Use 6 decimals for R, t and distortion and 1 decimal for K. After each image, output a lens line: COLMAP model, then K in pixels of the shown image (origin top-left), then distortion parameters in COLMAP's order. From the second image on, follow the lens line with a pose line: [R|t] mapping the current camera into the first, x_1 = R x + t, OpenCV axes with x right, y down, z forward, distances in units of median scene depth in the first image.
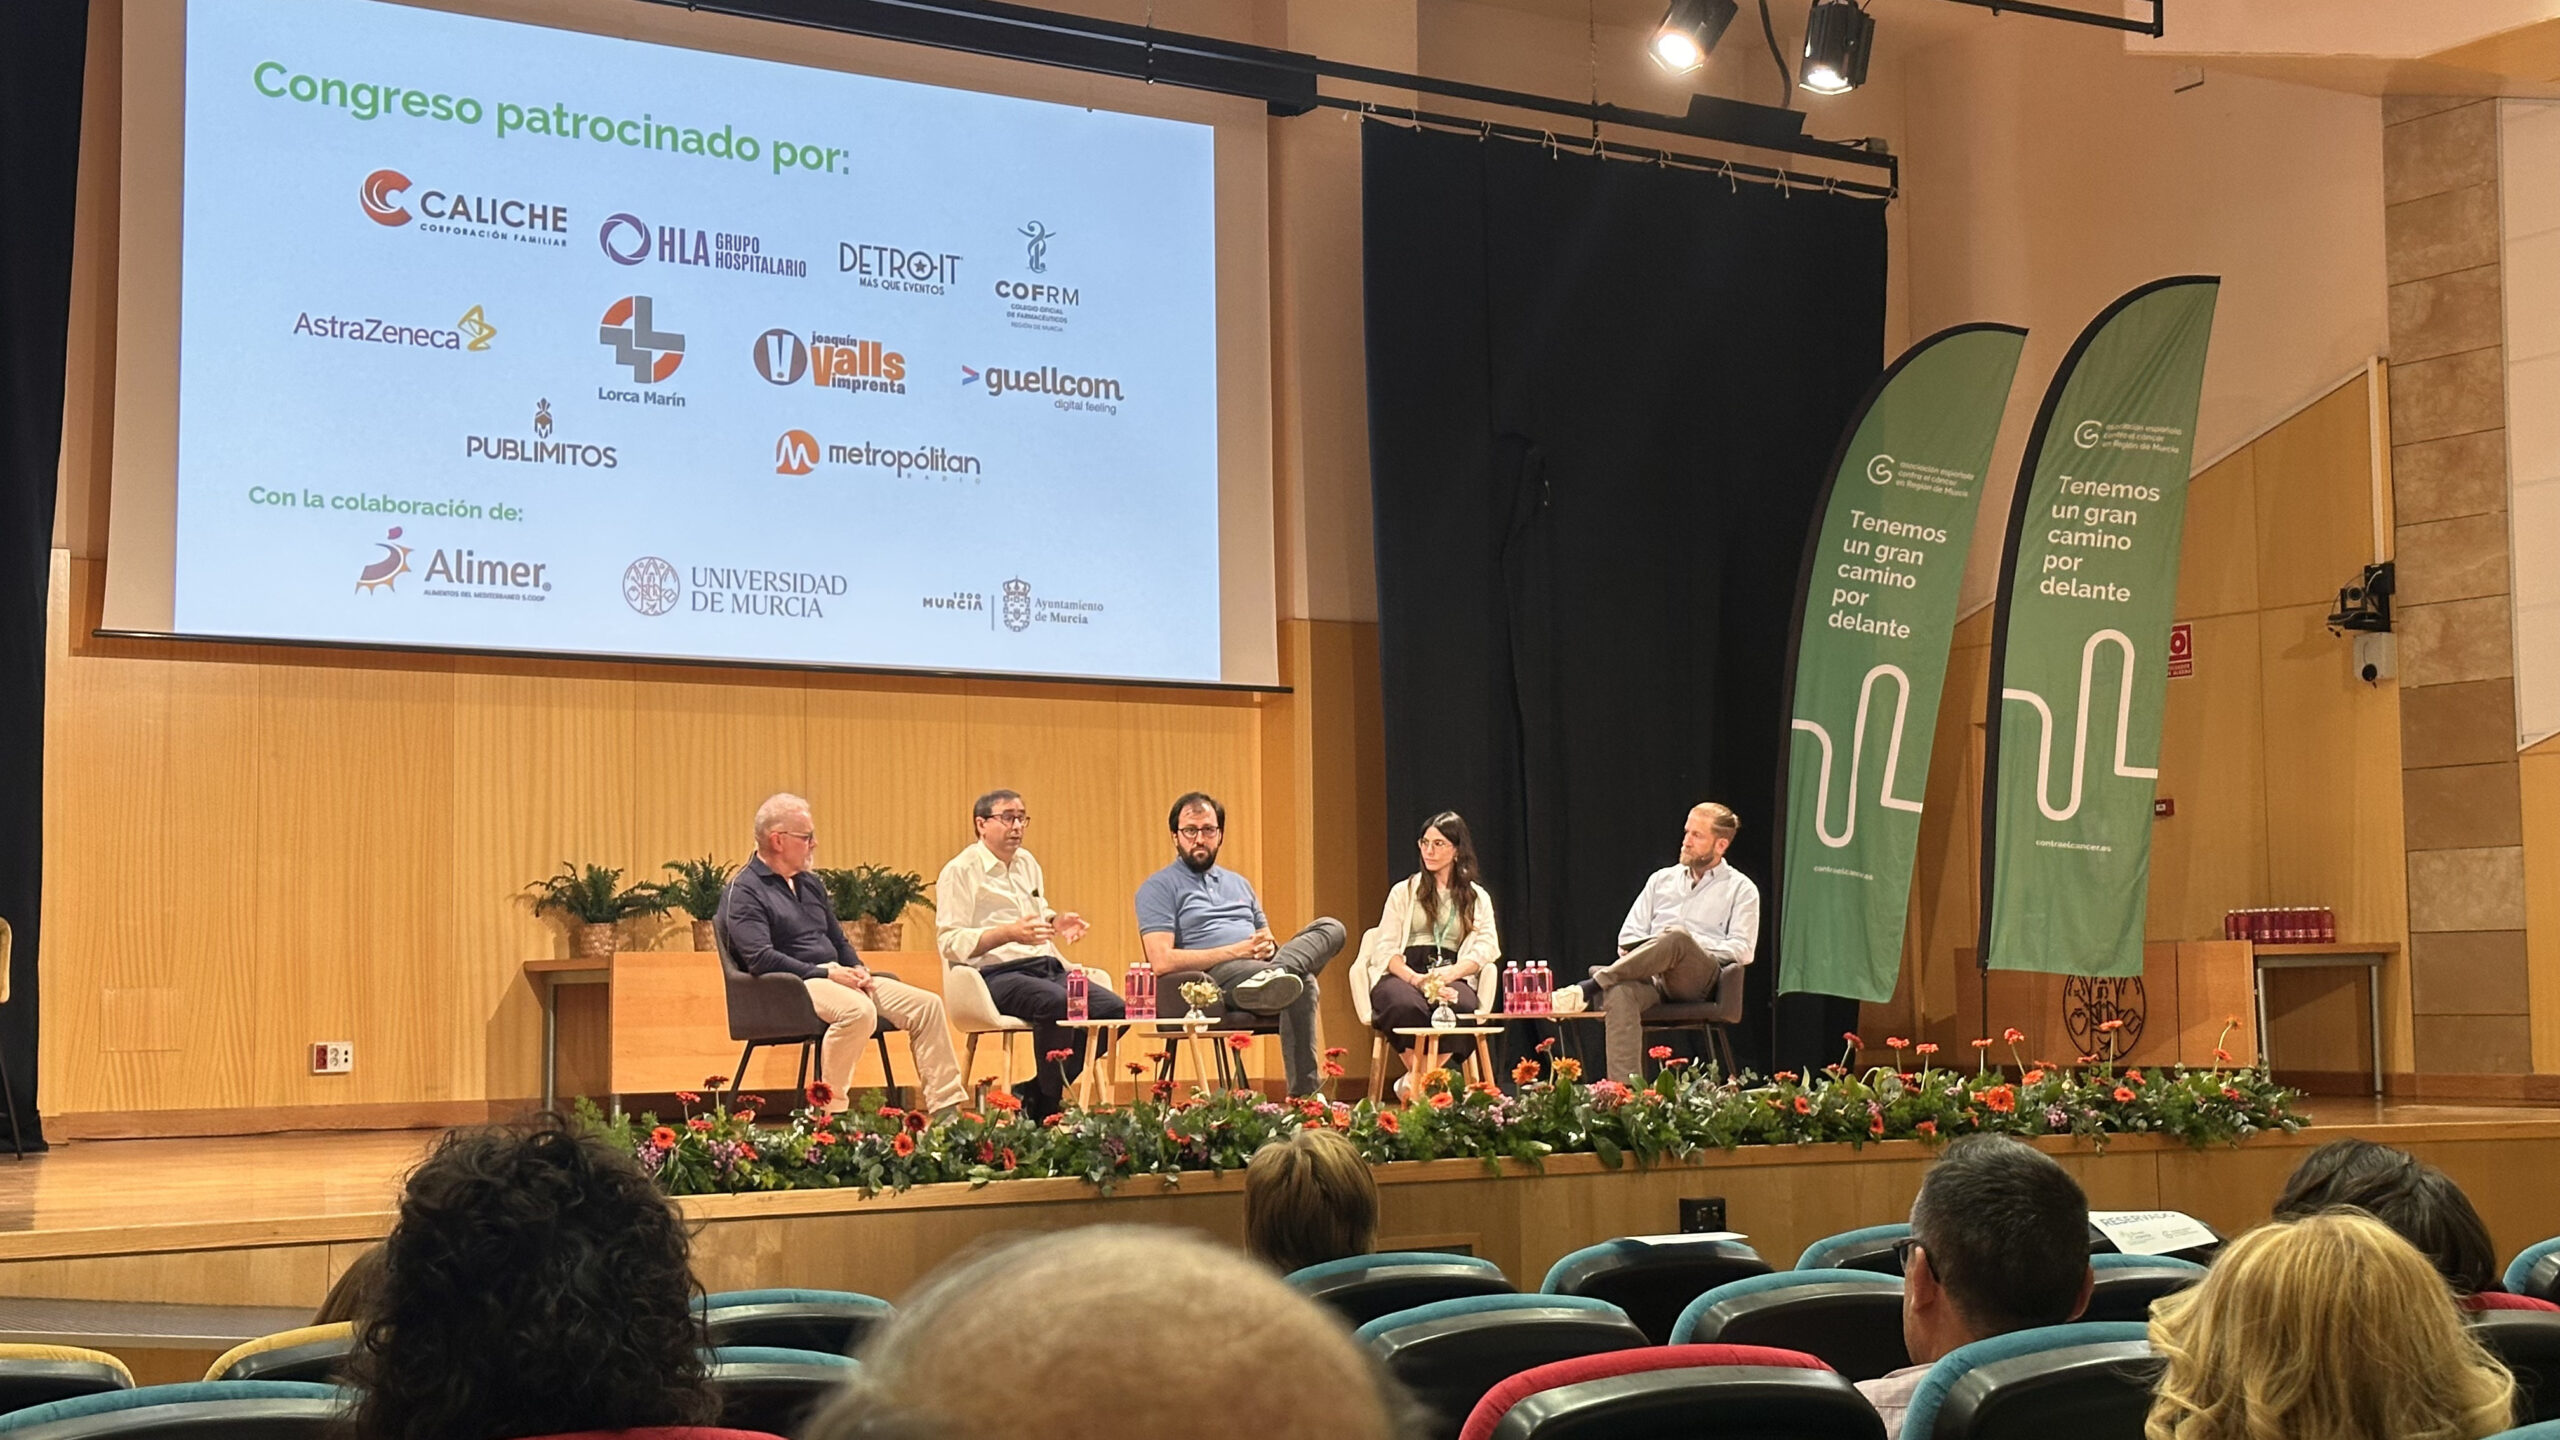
lens RADIAL K [[3483.6, 0, 1277.2], [0, 3483.6, 711.3], [0, 0, 1]] dist [0.118521, 0.019284]
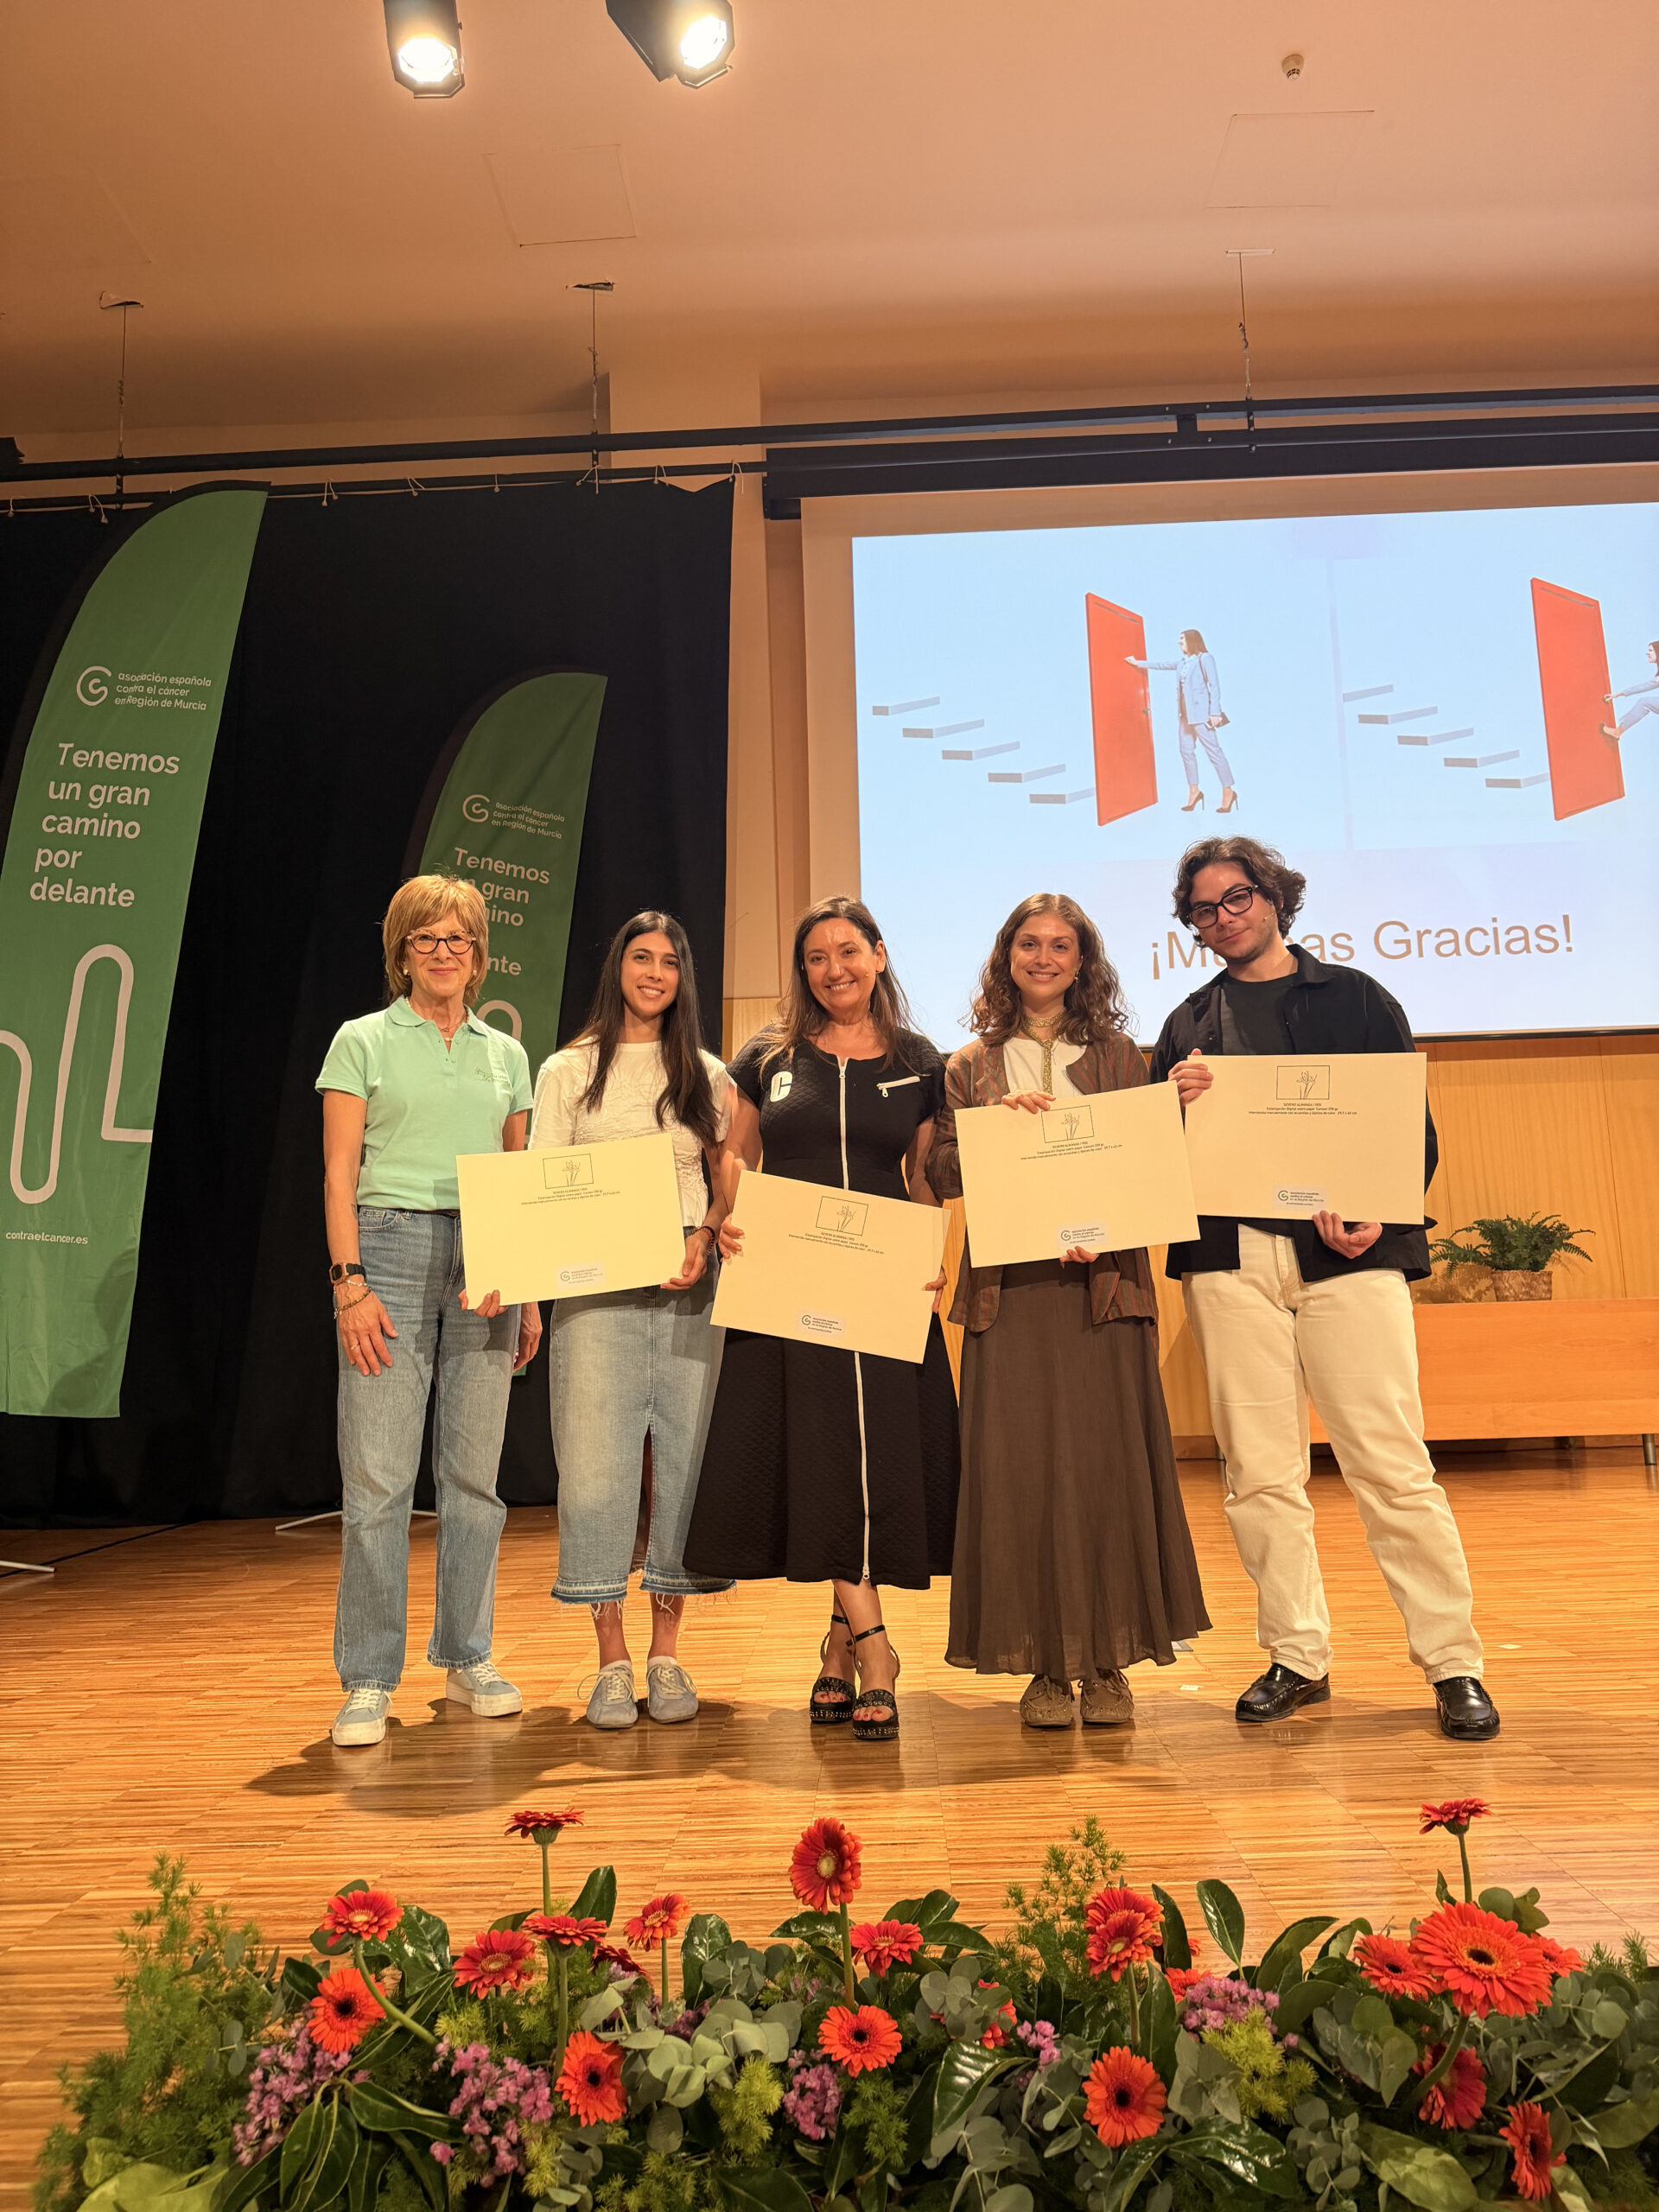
lens RADIAL K [[1545.5, 0, 837.1], [0, 1545.5, 1109.9], [0, 0, 1]] dist [0.028170, -0.037845]
pose [[0.832792, -0.094340, -0.545488, -0.027810], [0.069433, 0.995391, -0.066146, 0.029443], [0.549214, 0.017211, 0.835505, 0.508194]]
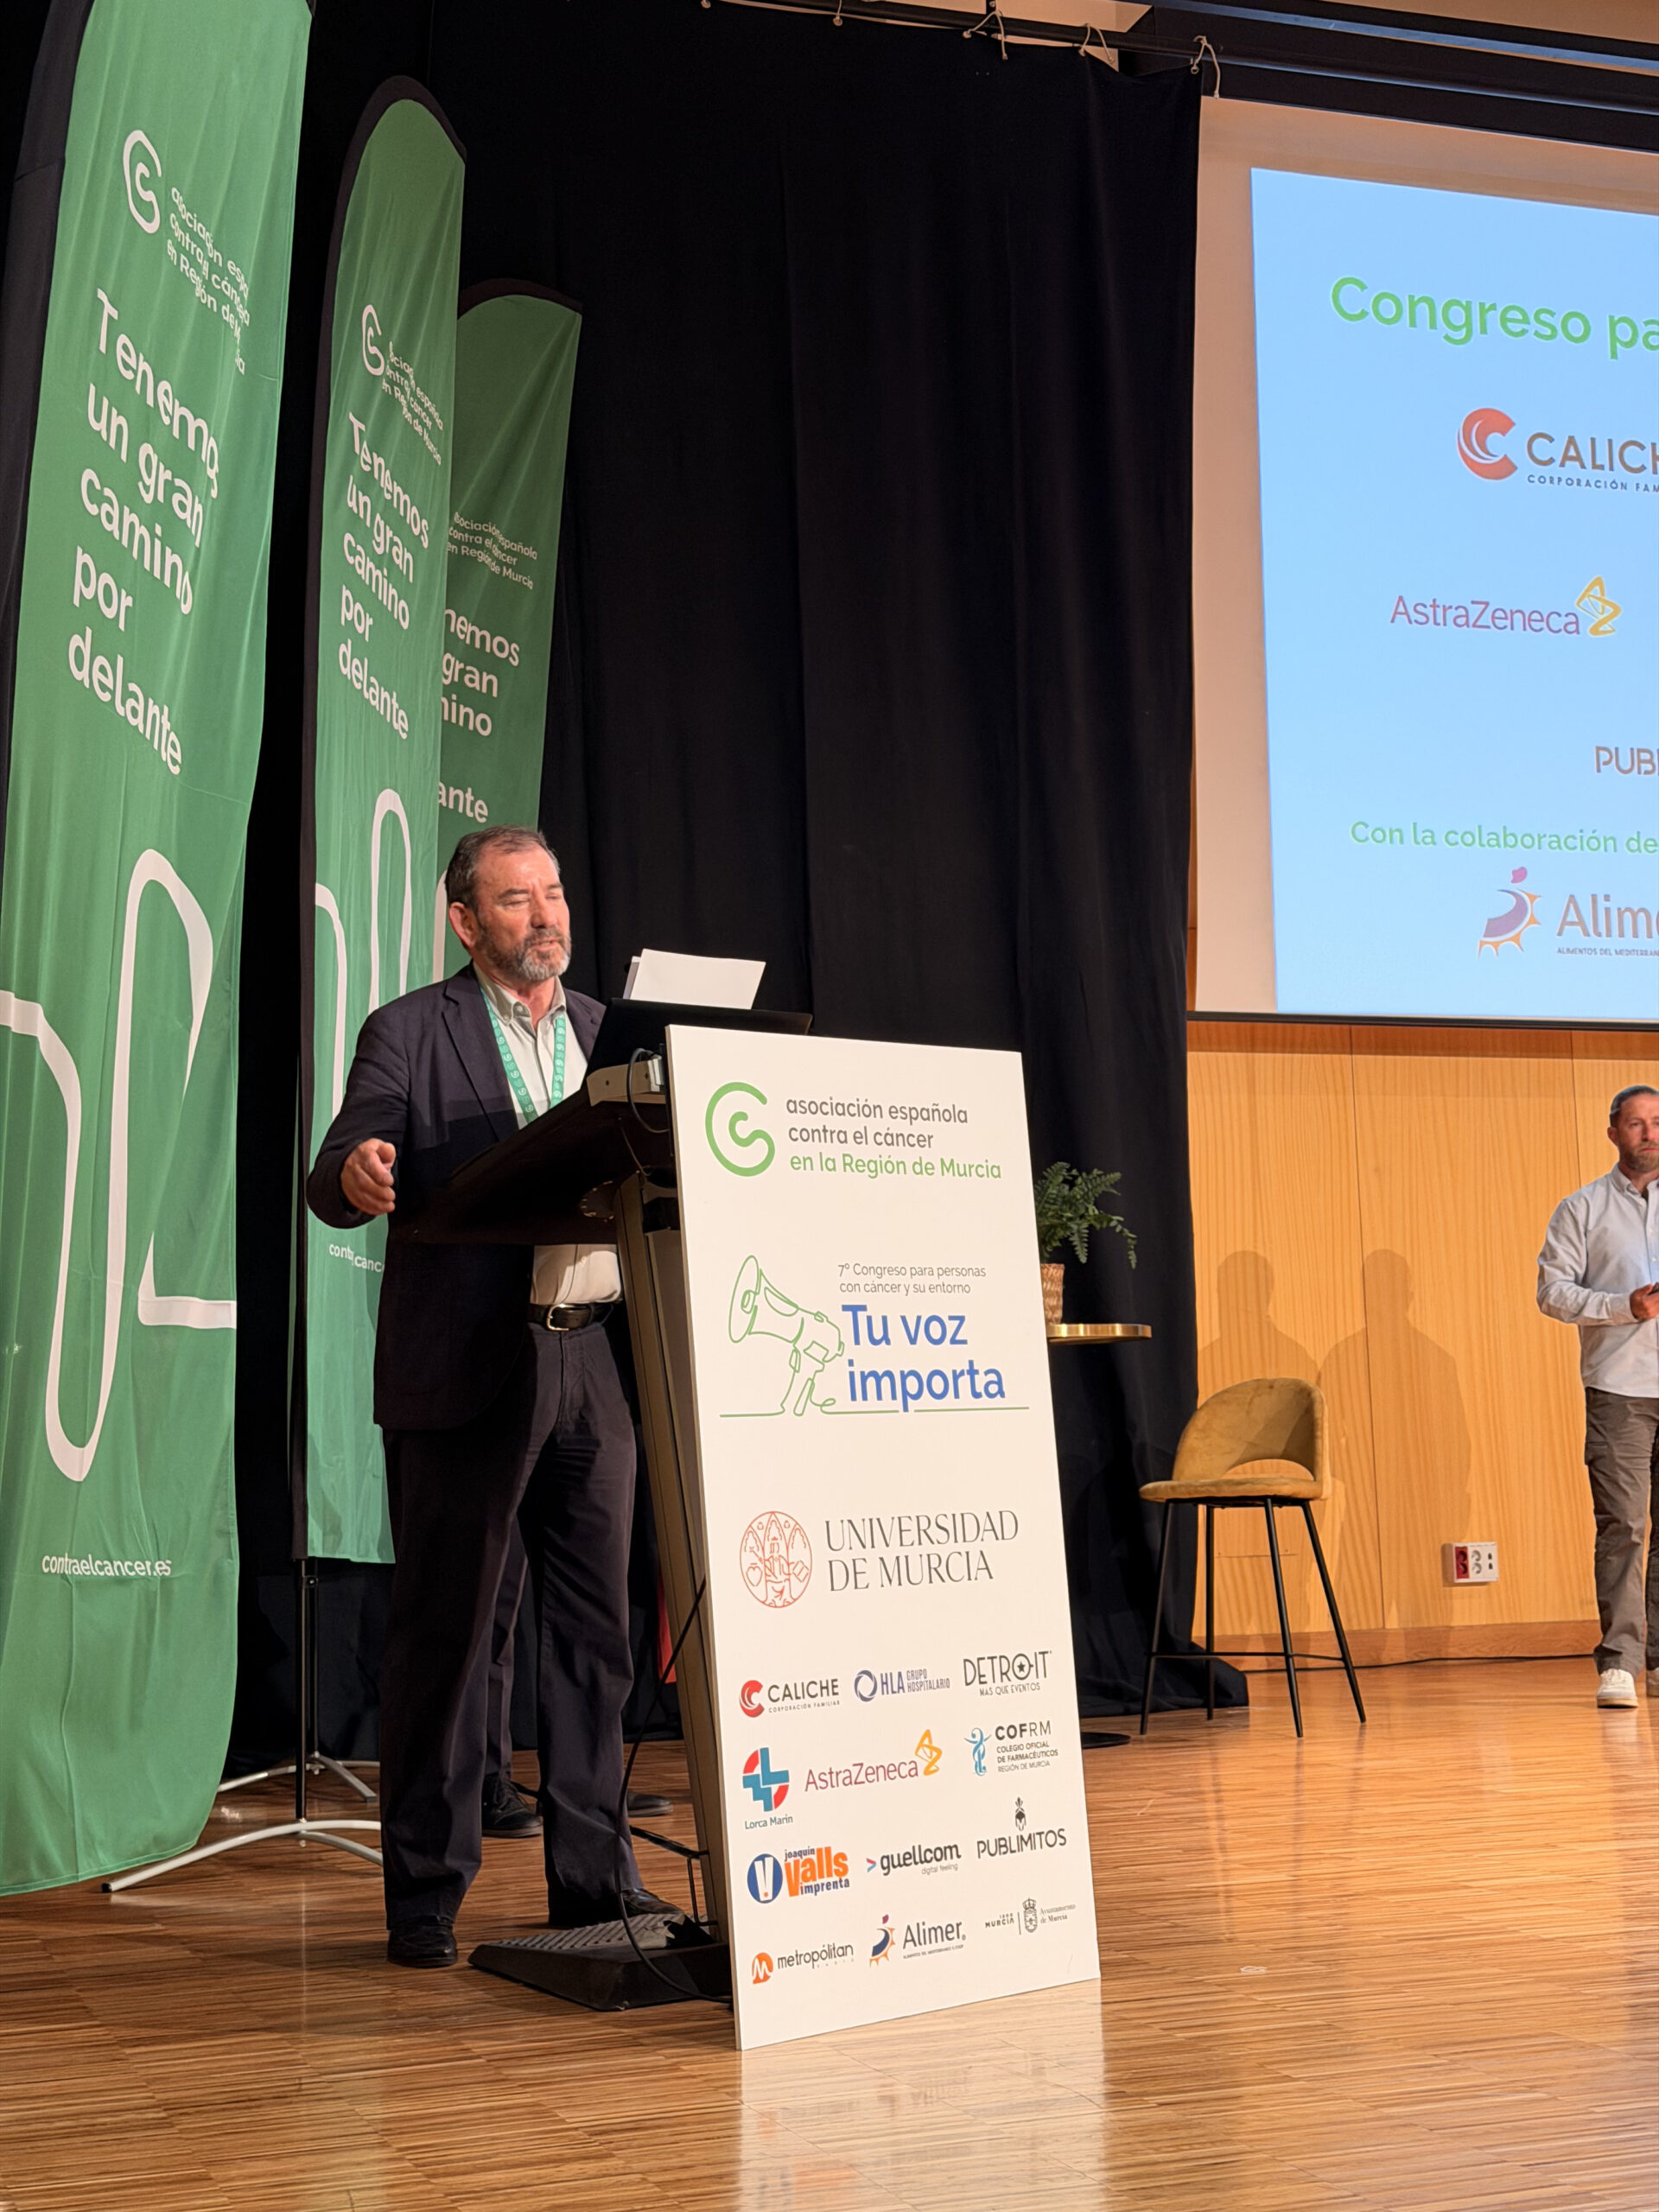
lens RADIAL K [[3032.0, 0, 847.7], [0, 3032.0, 1111.2], [0, 0, 1]] dist [0.164985, -0.215841]
pose [[0.975728, -0.043950, -0.214531, -0.244159], [0.037768, 0.998747, -0.032833, 0.016582], [0.215705, 0.023933, 0.976165, 0.306555]]
